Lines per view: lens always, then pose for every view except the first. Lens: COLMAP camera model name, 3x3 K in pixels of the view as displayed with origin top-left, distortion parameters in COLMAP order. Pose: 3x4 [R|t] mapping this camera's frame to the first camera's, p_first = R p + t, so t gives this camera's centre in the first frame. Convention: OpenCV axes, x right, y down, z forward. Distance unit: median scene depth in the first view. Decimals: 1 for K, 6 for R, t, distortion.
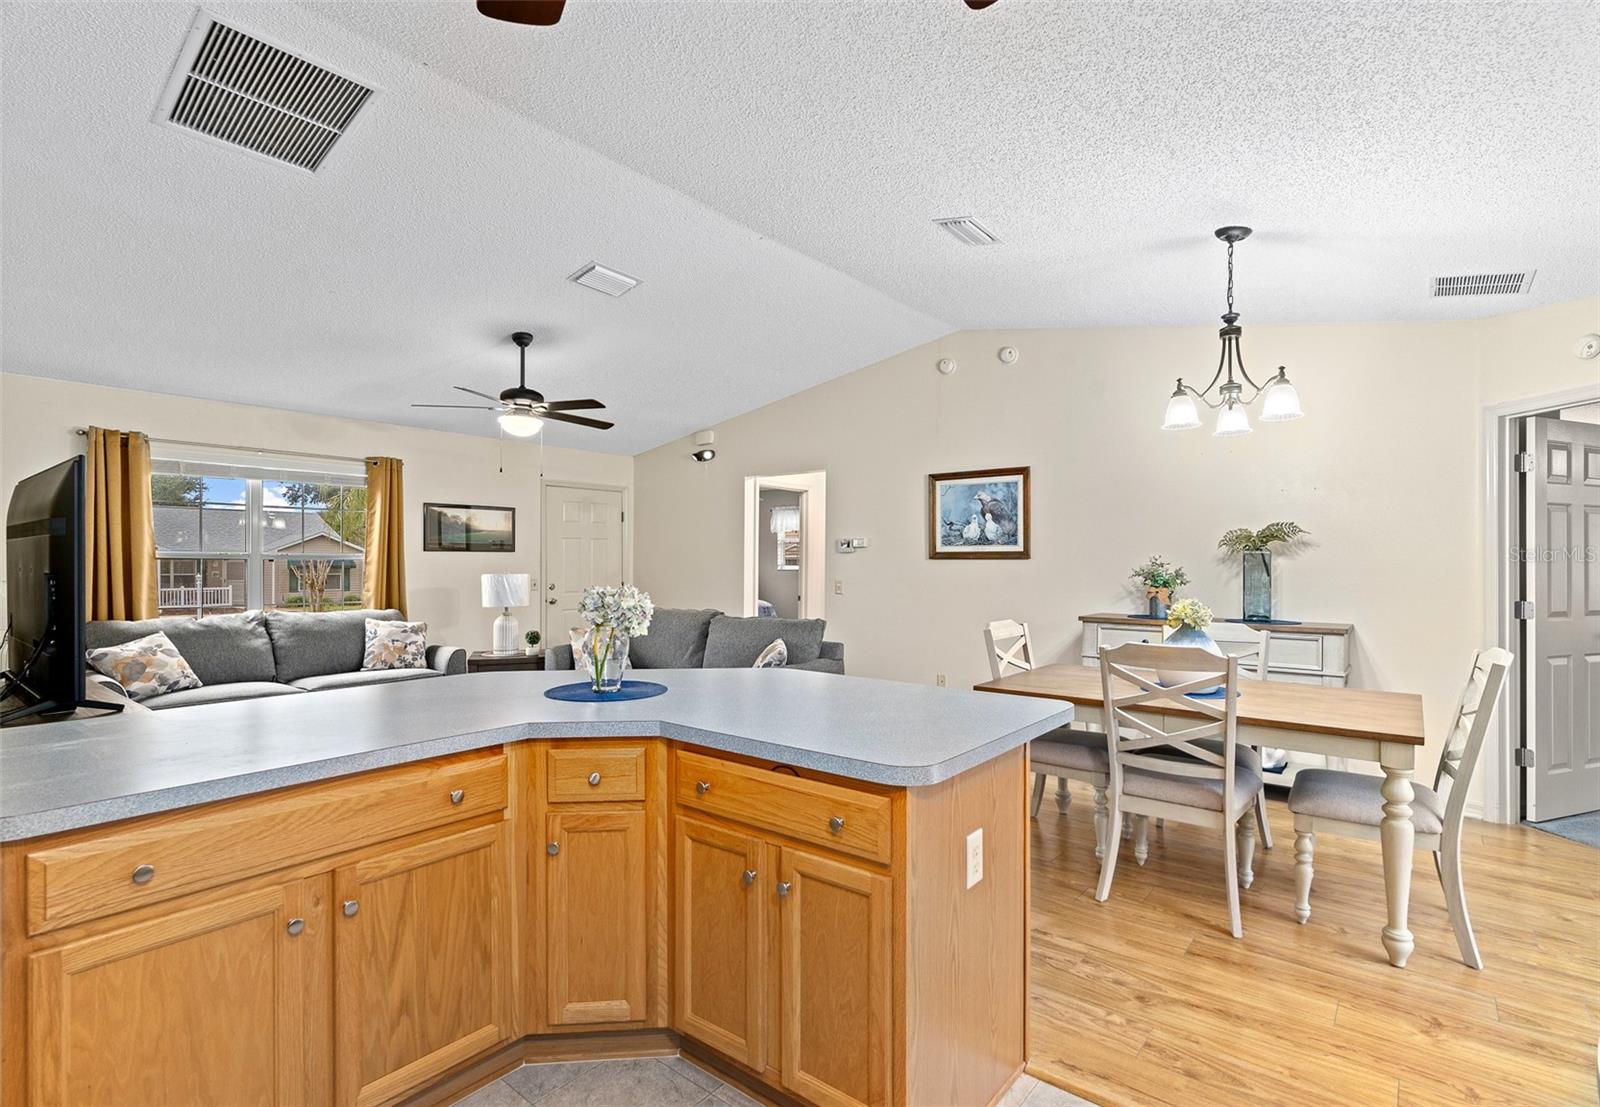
lens RADIAL K [[759.2, 0, 776.1], [0, 759.2, 564.6], [0, 0, 1]] dist [-0.004043, 0.002392]
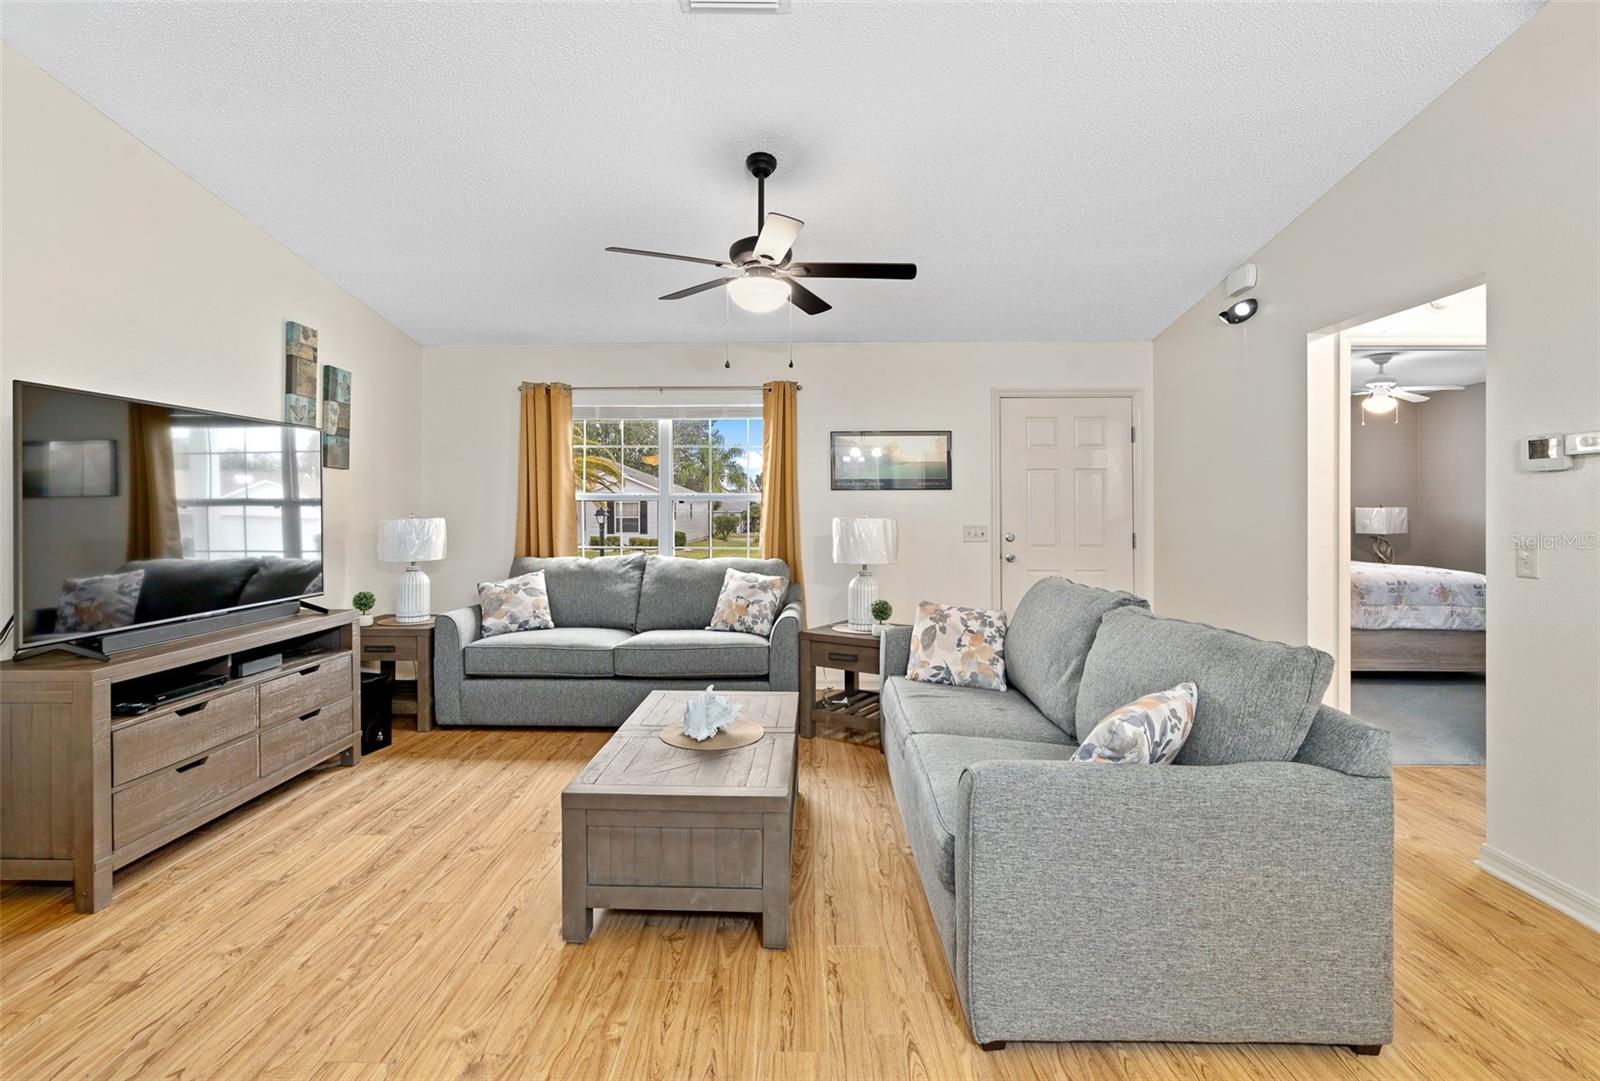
lens RADIAL K [[738.7, 0, 792.7], [0, 738.7, 502.5], [0, 0, 1]] dist [-0.007264, 0.001566]
pose [[0.625106, -0.007224, -0.780506, 0.163280], [-0.001907, 0.999940, -0.010782, 0.005136], [0.780537, 0.008229, 0.625055, 0.536832]]
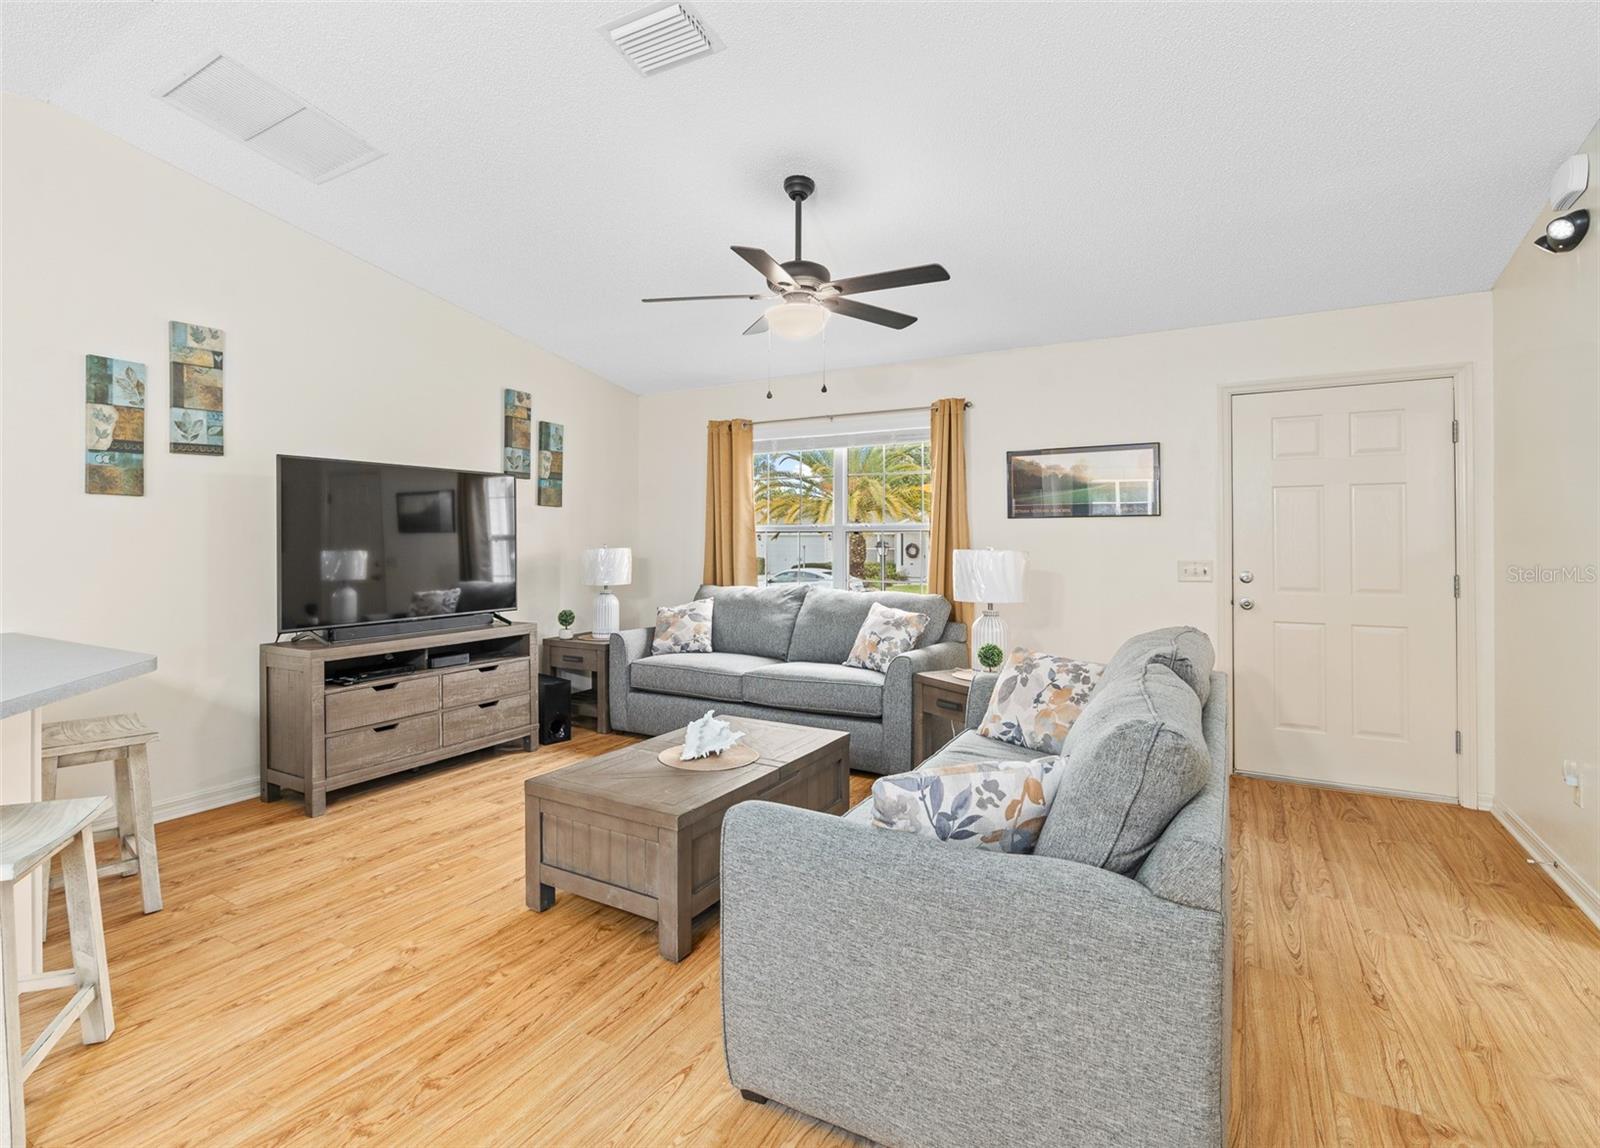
lens RADIAL K [[793.8, 0, 755.0], [0, 793.8, 539.3], [0, 0, 1]] dist [-0.007878, 0.003150]
pose [[0.153634, -0.002722, -0.988124, 0.289465], [-0.002798, 0.999991, -0.003190, 0.005652], [0.988124, 0.003255, 0.153625, 0.747771]]
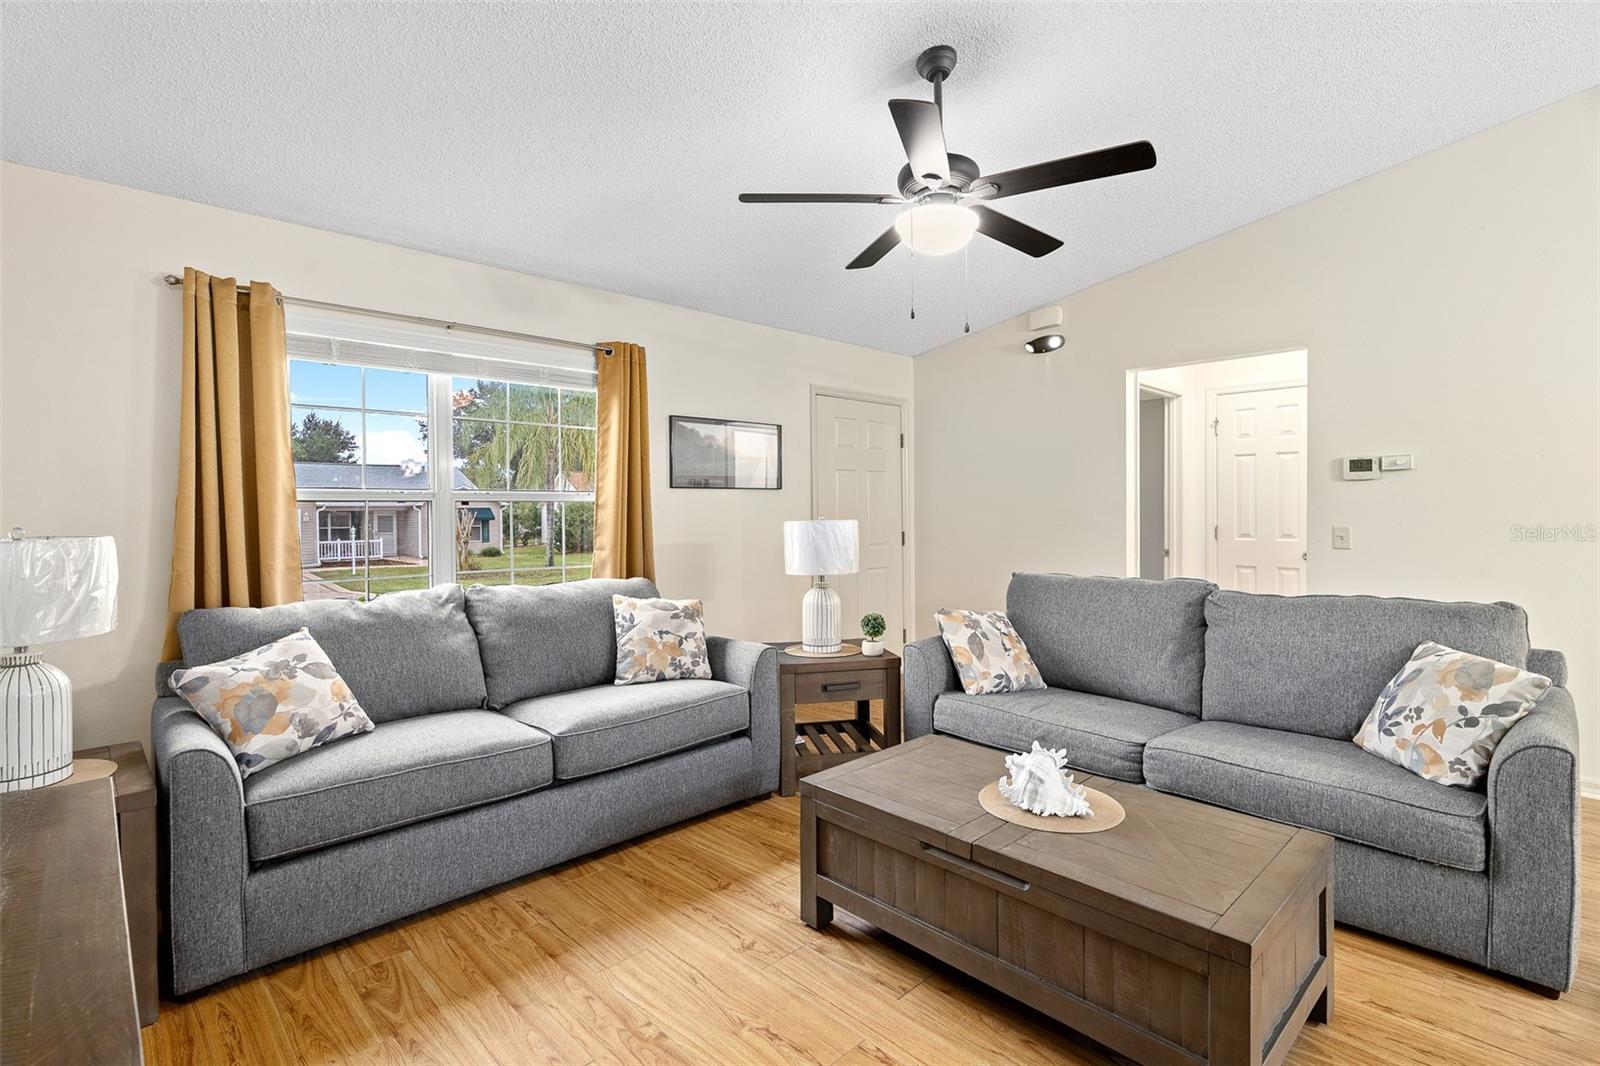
lens RADIAL K [[738.7, 0, 786.1], [0, 738.7, 518.0], [0, 0, 1]] dist [-0.007264, 0.001566]
pose [[0.992919, -0.011041, -0.118282, -0.332934], [0.011800, 0.999914, 0.005719, 0.006700], [0.118209, -0.007074, 0.992964, 0.425654]]
